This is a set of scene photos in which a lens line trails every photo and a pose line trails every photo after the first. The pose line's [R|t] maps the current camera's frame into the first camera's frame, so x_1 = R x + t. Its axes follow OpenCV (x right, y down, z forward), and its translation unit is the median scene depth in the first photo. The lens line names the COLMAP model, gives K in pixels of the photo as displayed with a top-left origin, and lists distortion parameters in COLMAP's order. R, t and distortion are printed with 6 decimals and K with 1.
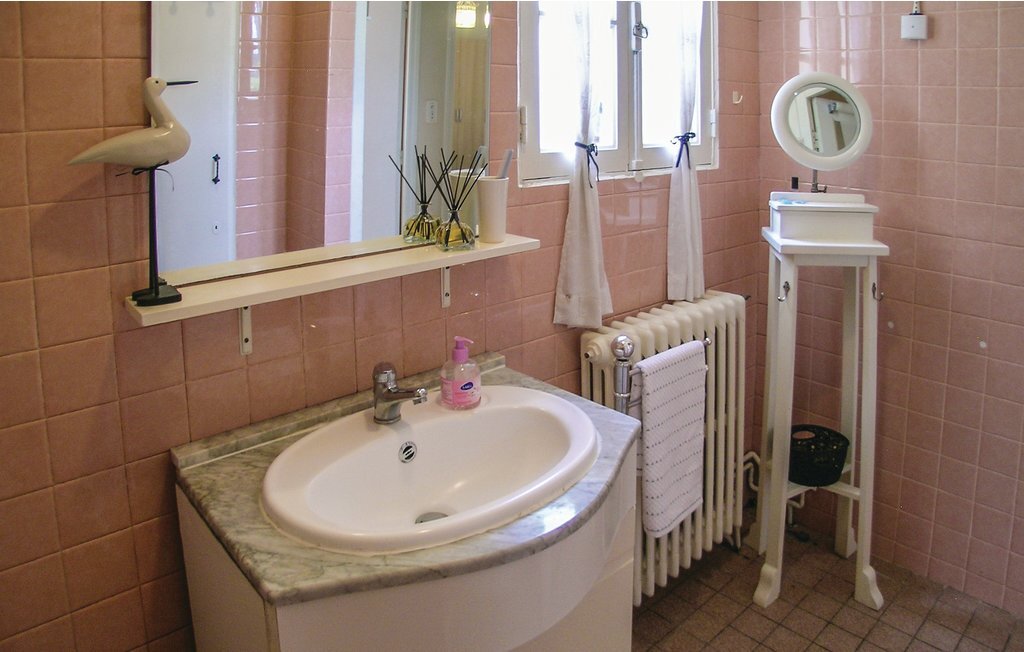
lens RADIAL K [[768.6, 0, 518.1], [0, 768.6, 325.5], [0, 0, 1]] dist [-0.002555, 0.005245]
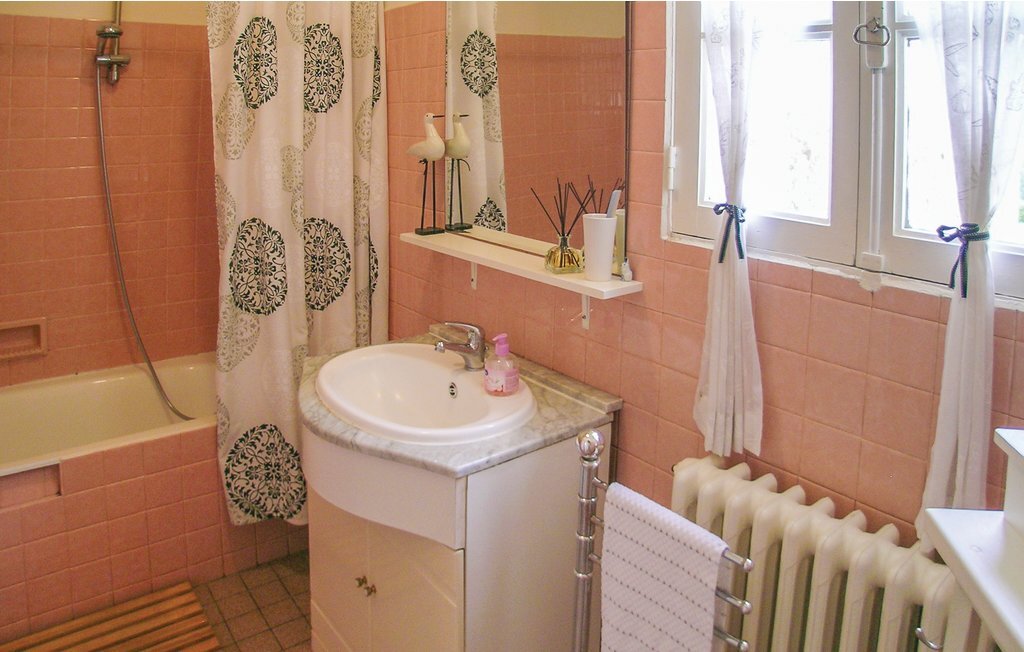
lens RADIAL K [[768.6, 0, 518.1], [0, 768.6, 325.5], [0, 0, 1]] dist [-0.002555, 0.005245]
pose [[-0.140420, 0.264278, -0.954169, 0.894359], [-0.298387, 0.907615, 0.295296, -0.301392], [0.944059, 0.326177, -0.048590, 0.929915]]
